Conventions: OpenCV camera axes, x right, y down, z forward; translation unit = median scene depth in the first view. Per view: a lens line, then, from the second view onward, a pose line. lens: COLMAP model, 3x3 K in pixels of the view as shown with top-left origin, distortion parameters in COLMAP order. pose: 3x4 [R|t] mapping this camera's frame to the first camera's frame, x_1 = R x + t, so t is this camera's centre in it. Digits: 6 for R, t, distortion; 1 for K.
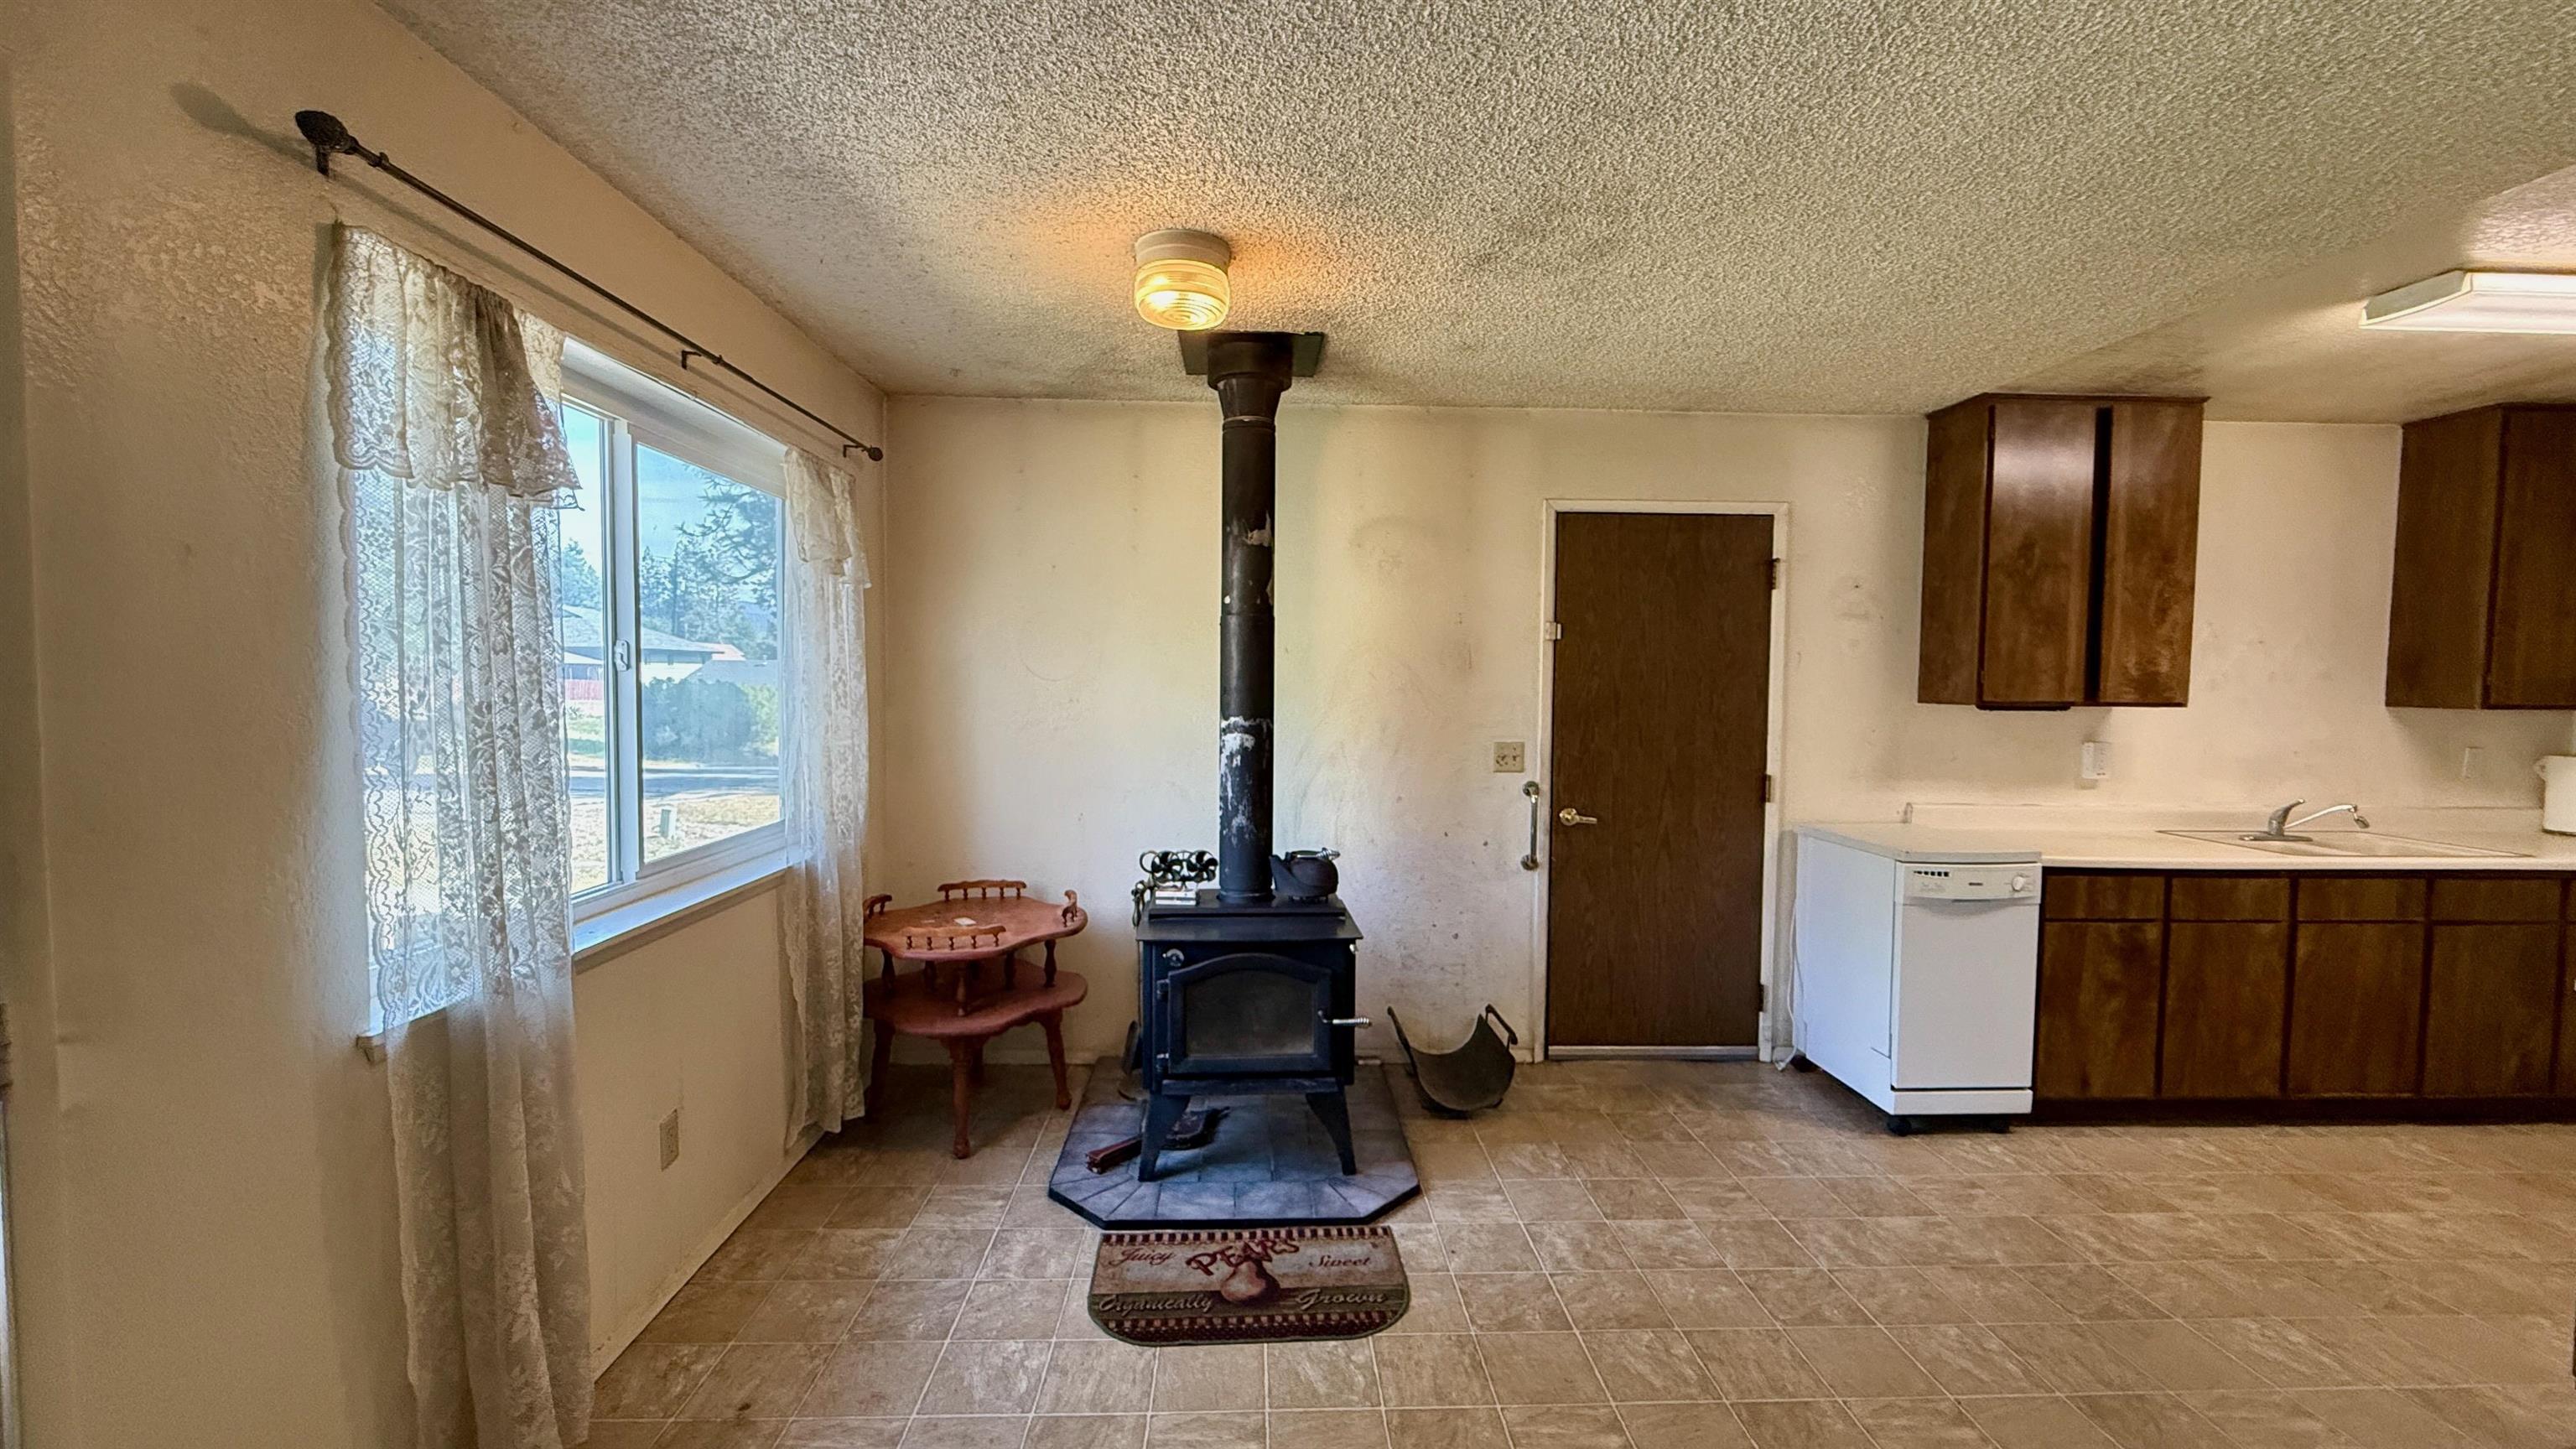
lens RADIAL K [[1024.7, 0, 1283.3], [0, 1024.7, 723.9], [0, 0, 1]] dist [-0.000420, 0.000133]
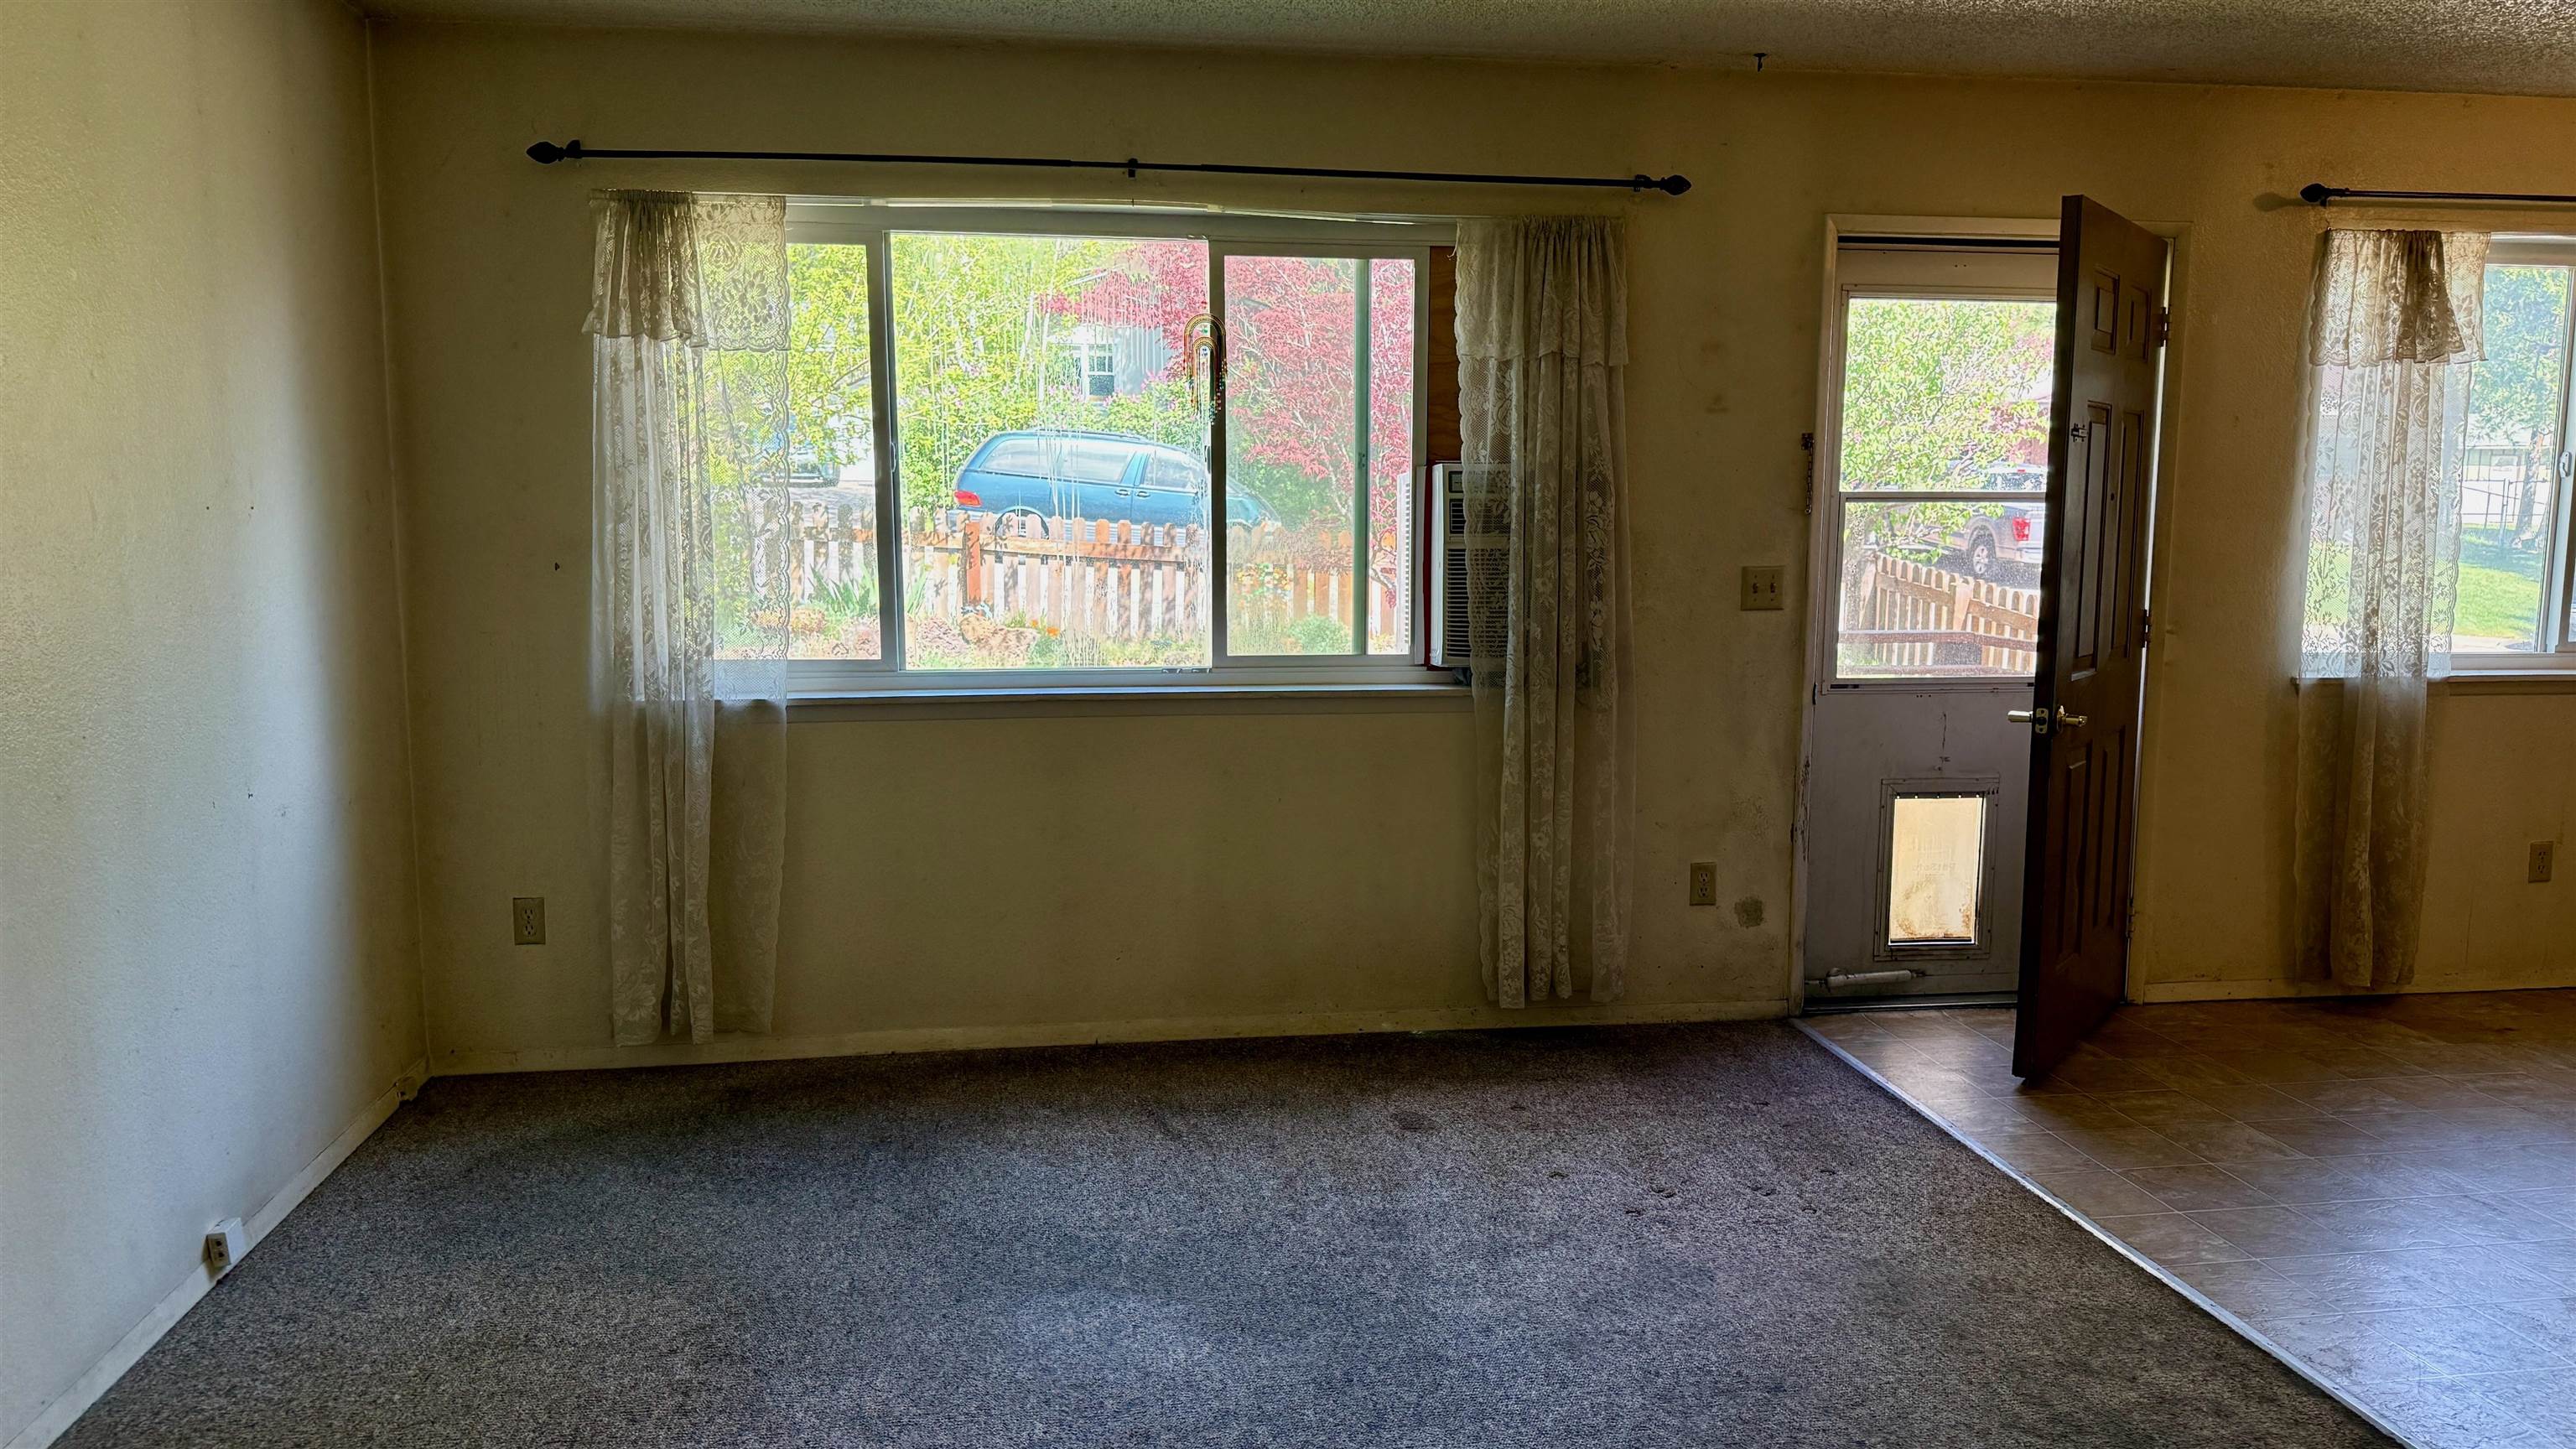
lens RADIAL K [[1814.9, 0, 1268.5], [0, 1814.9, 736.9], [0, 0, 1]] dist [0.044382, -0.054595]
pose [[0.099576, 0.117835, -0.988028, 0.988293], [-0.045249, 0.992472, 0.113805, 0.054965], [0.994001, 0.033375, 0.104159, -0.528801]]
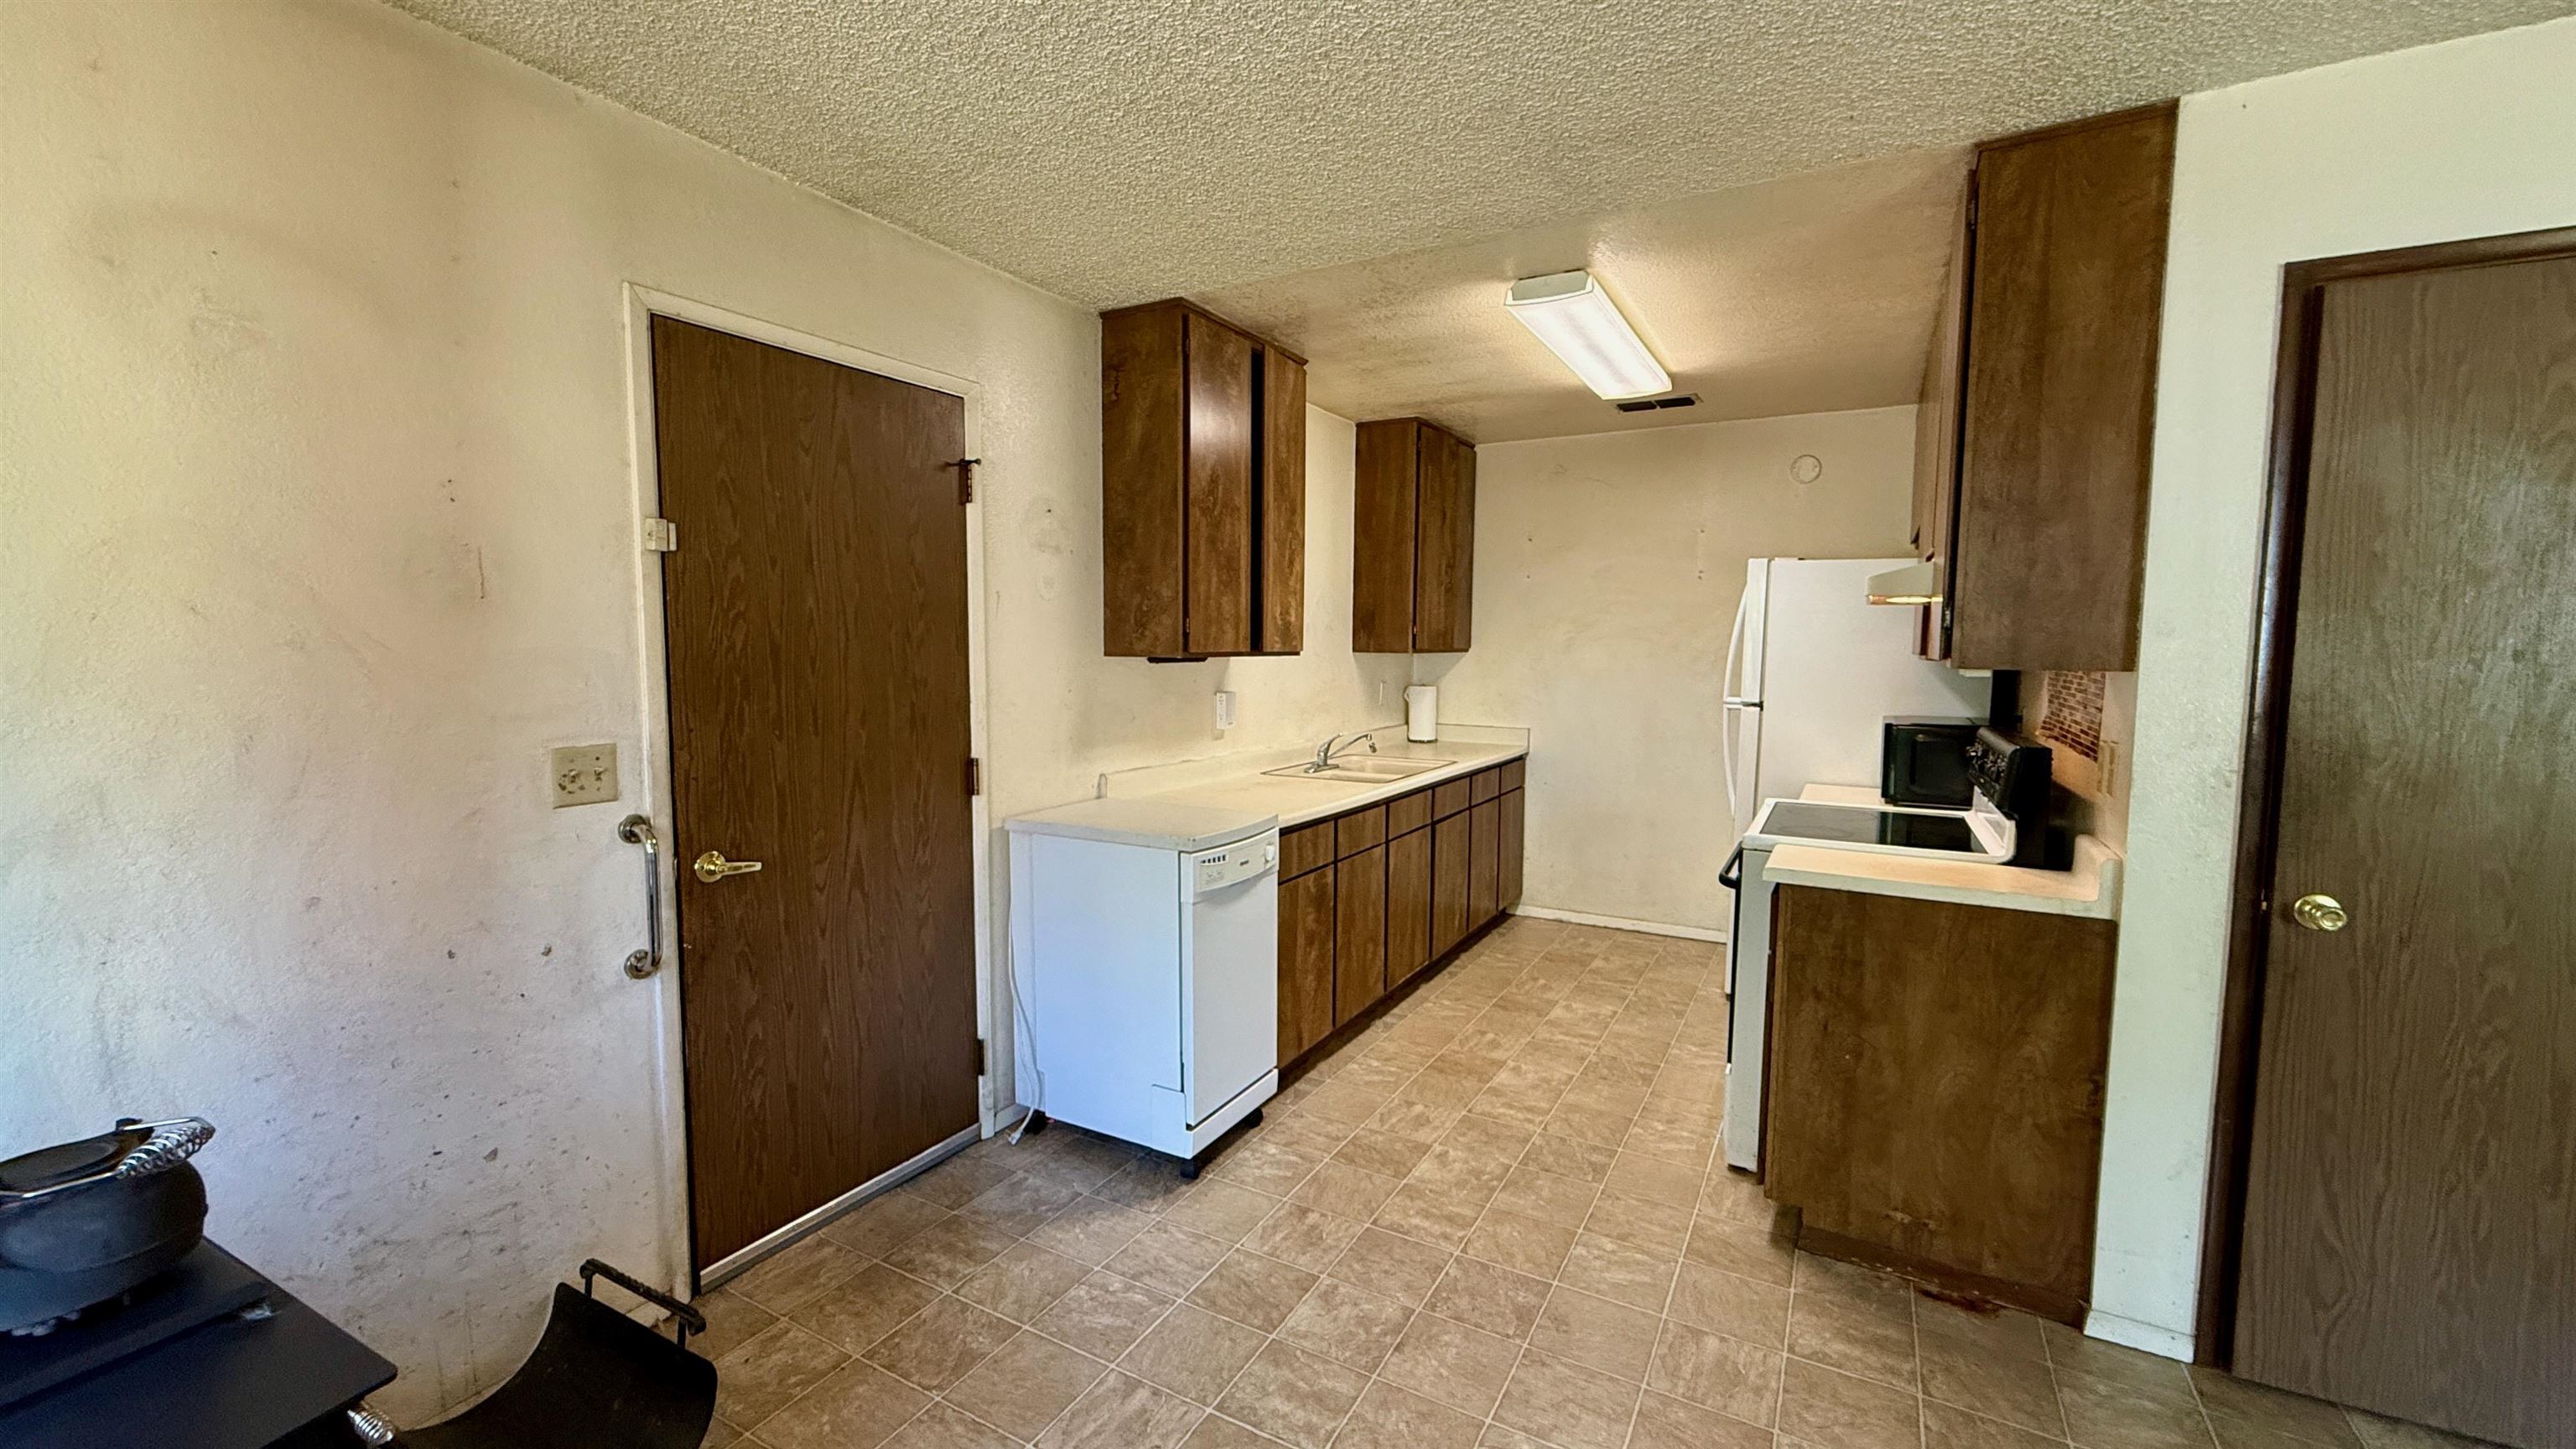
lens RADIAL K [[1024.7, 0, 1280.3], [0, 1024.7, 725.4], [0, 0, 1]] dist [-0.000420, 0.000133]
pose [[0.526480, -0.074801, 0.846890, -0.035212], [0.038578, 0.997198, 0.064094, -0.013948], [-0.849312, -0.001073, 0.527891, 0.495490]]
